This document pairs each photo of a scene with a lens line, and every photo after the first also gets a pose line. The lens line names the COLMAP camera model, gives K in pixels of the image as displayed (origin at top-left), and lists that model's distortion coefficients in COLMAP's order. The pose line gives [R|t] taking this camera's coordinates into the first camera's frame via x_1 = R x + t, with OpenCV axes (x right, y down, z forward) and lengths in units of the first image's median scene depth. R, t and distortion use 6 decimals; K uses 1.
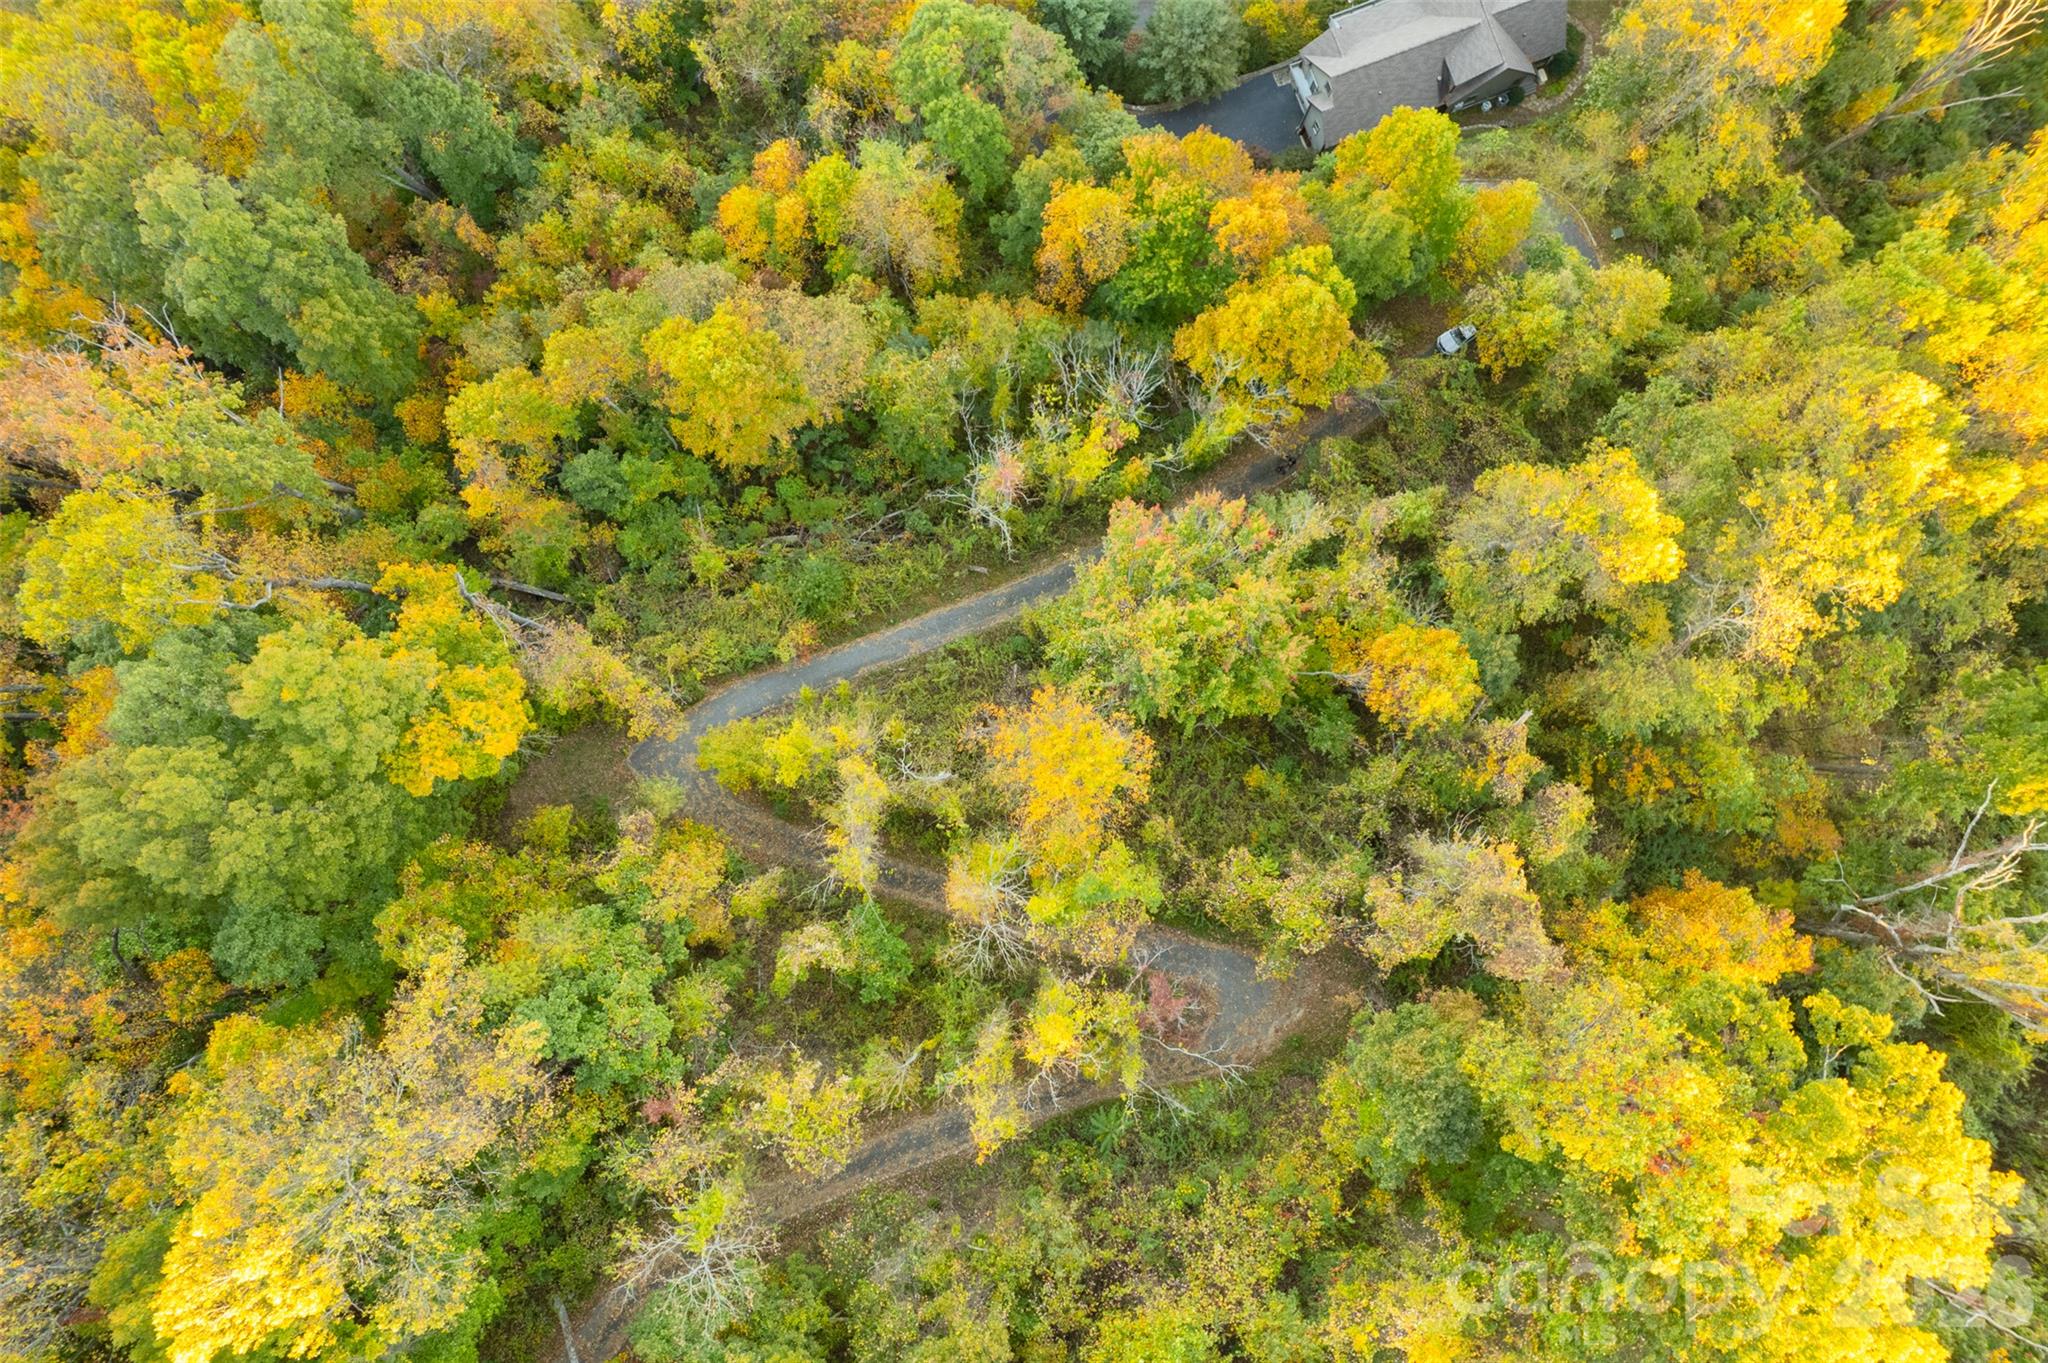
lens RADIAL K [[1258.9, 0, 1024.0], [0, 1258.9, 681.5], [0, 0, 1]] dist [-0.073181, 0.060307]
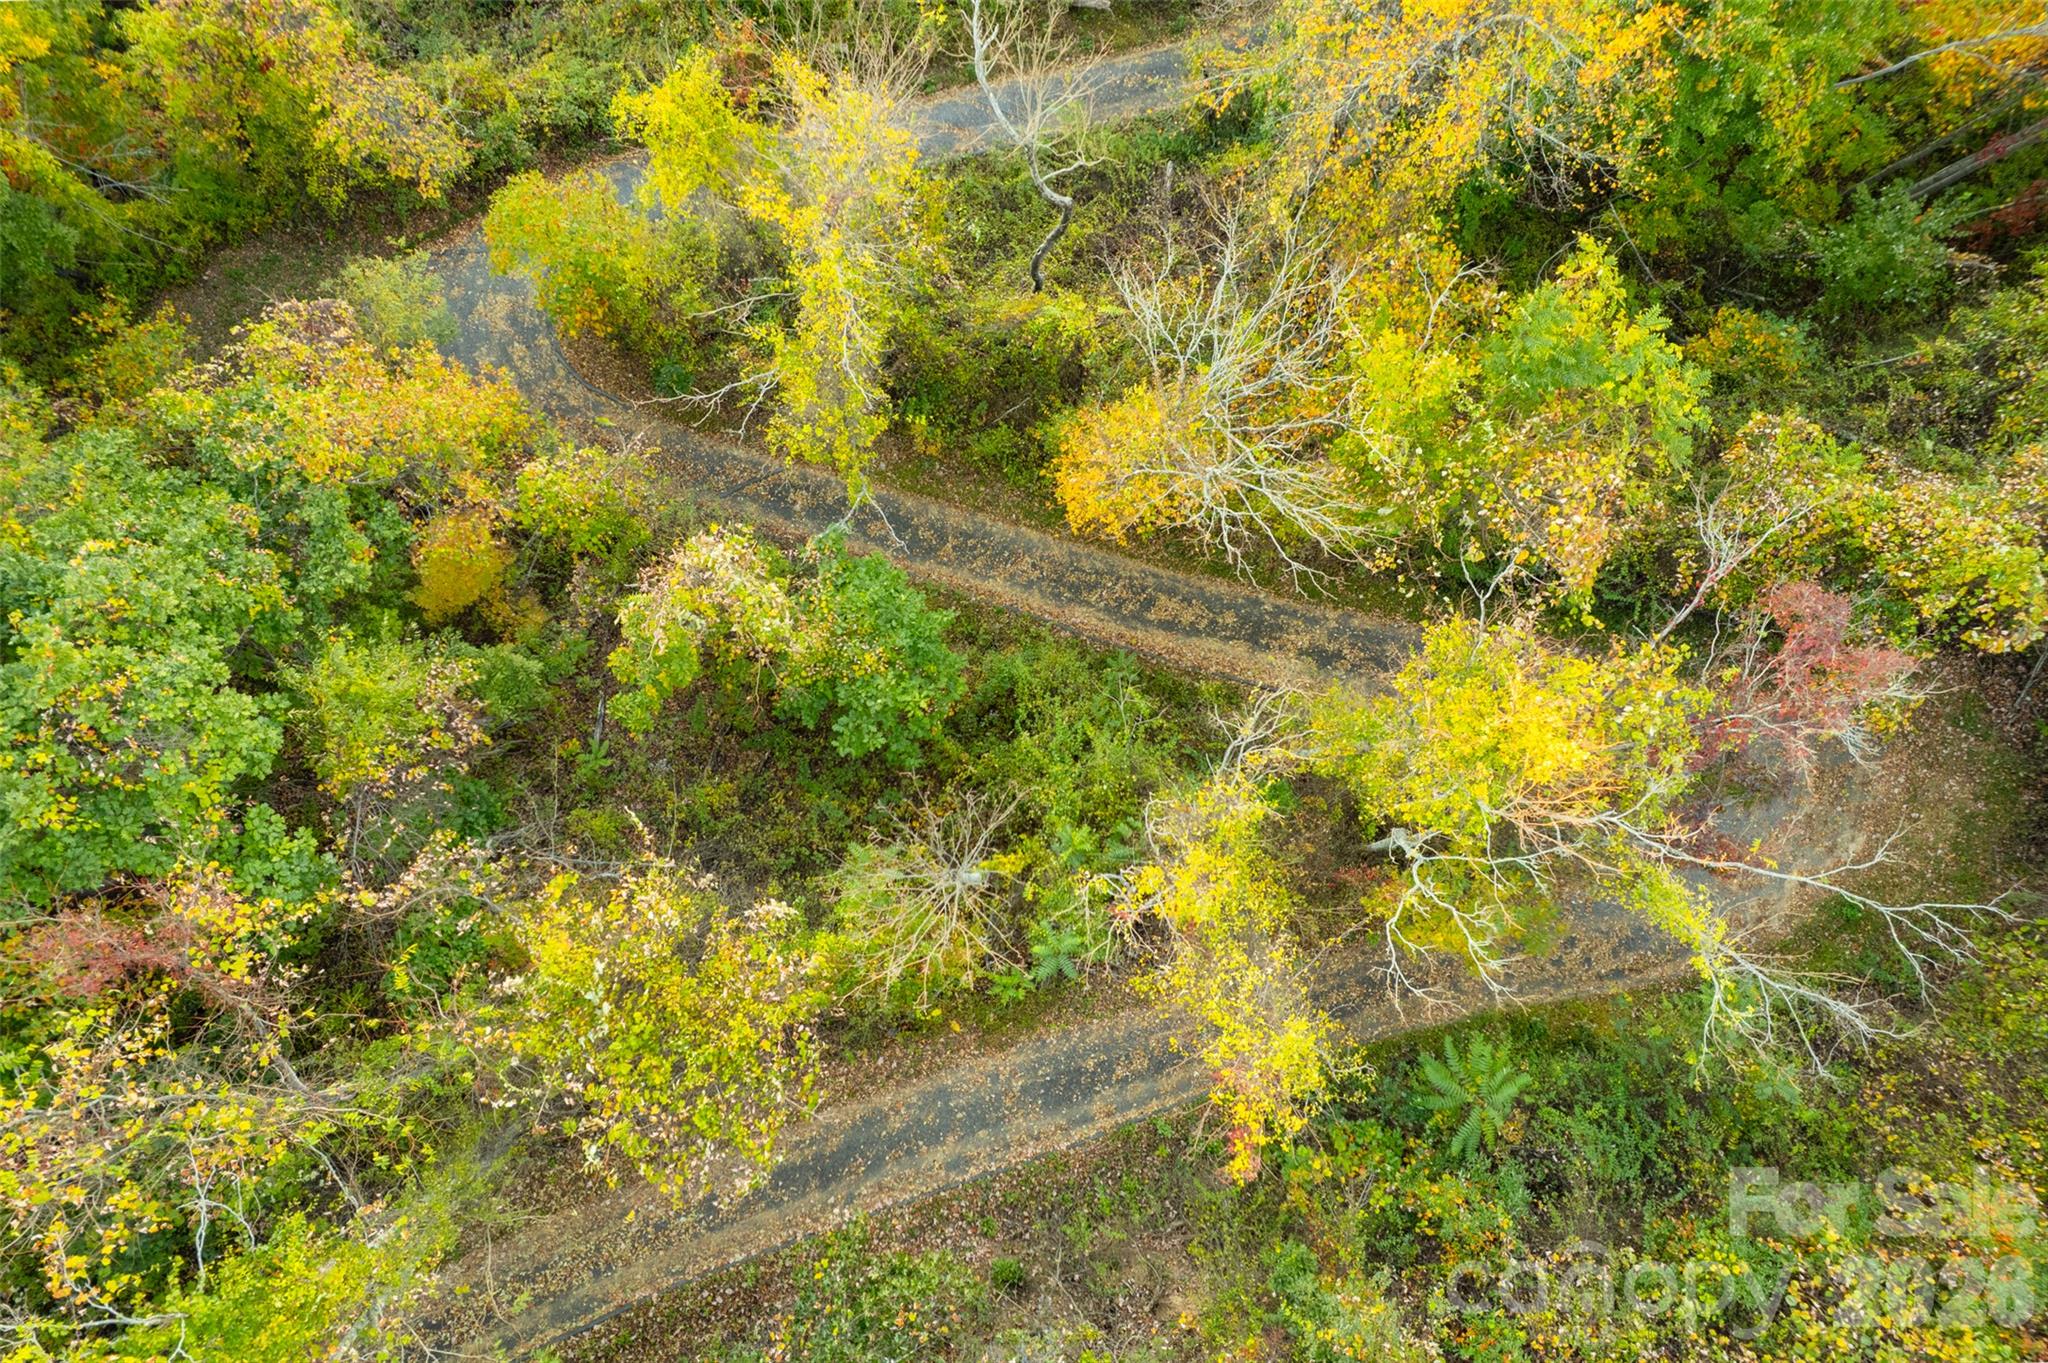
lens RADIAL K [[1334.0, 0, 1024.0], [0, 1334.0, 681.5], [0, 0, 1]] dist [-0.043418, -0.001378]
pose [[0.999526, 0.030686, -0.002553, -0.074356], [-0.030650, 0.999444, 0.013104, 0.237729], [0.002954, -0.013019, 0.999911, 0.612576]]
